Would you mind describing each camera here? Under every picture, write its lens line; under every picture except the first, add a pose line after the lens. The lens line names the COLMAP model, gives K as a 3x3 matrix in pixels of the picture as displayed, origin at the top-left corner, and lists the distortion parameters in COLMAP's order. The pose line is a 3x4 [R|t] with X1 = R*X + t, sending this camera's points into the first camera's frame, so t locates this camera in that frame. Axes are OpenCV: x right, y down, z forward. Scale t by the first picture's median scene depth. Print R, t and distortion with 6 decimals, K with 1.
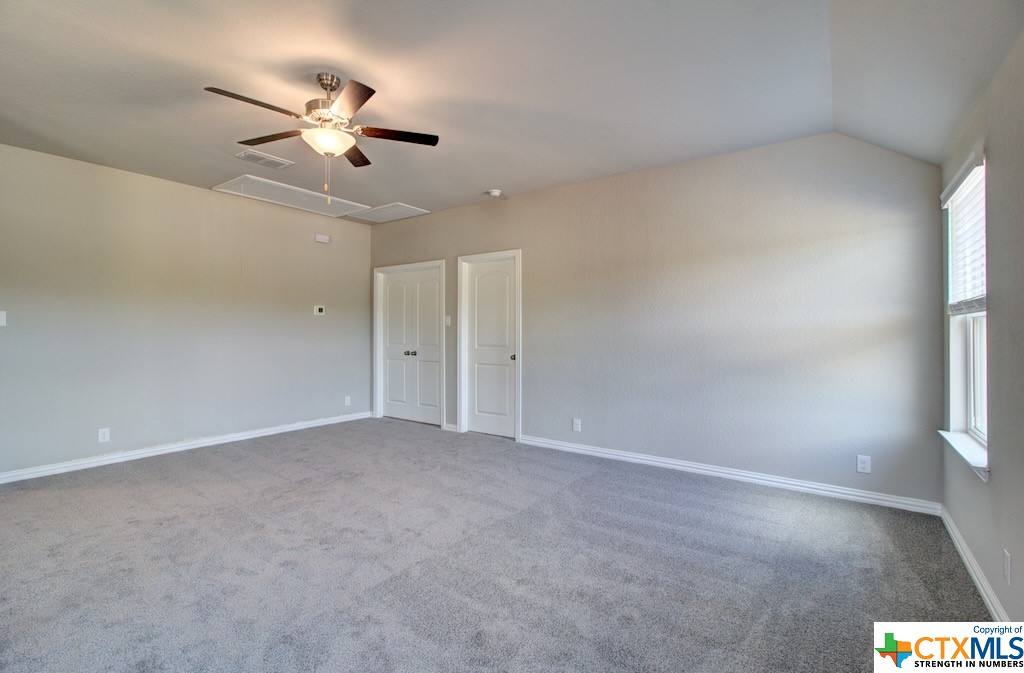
lens RADIAL K [[468.2, 0, 512.5], [0, 468.2, 326.2], [0, 0, 1]] dist [0.000043, 0.001518]
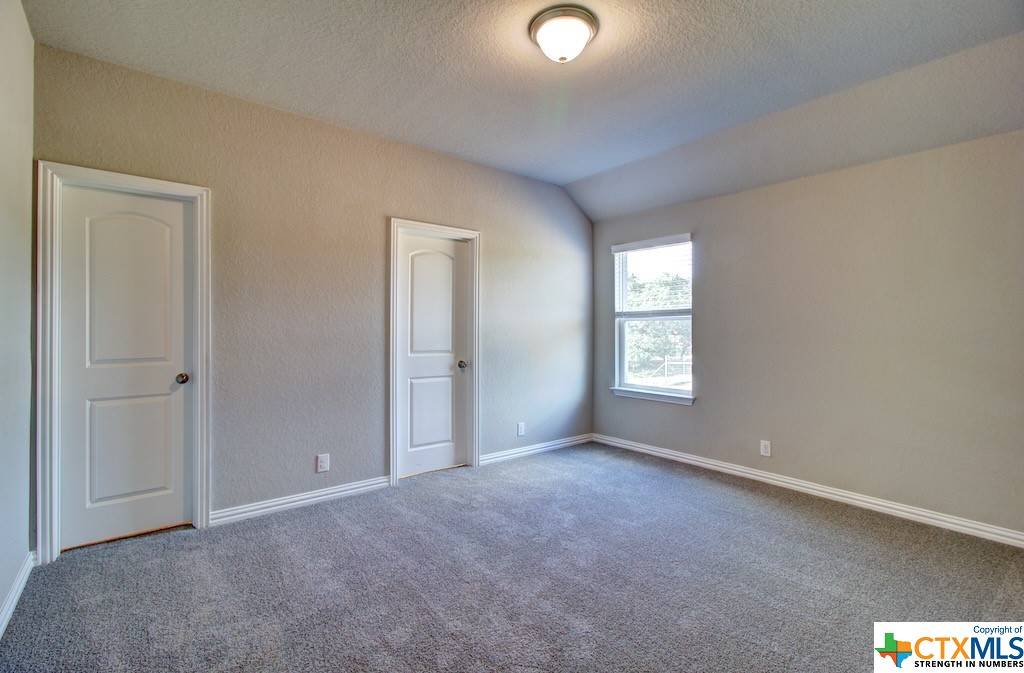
lens RADIAL K [[468.2, 0, 512.5], [0, 468.2, 326.2], [0, 0, 1]] dist [0.000043, 0.001518]
pose [[0.282821, 0.010622, 0.959114, -0.433075], [0.001188, 0.999934, -0.011425, 0.012221], [-0.959172, 0.004370, 0.282790, 0.488173]]
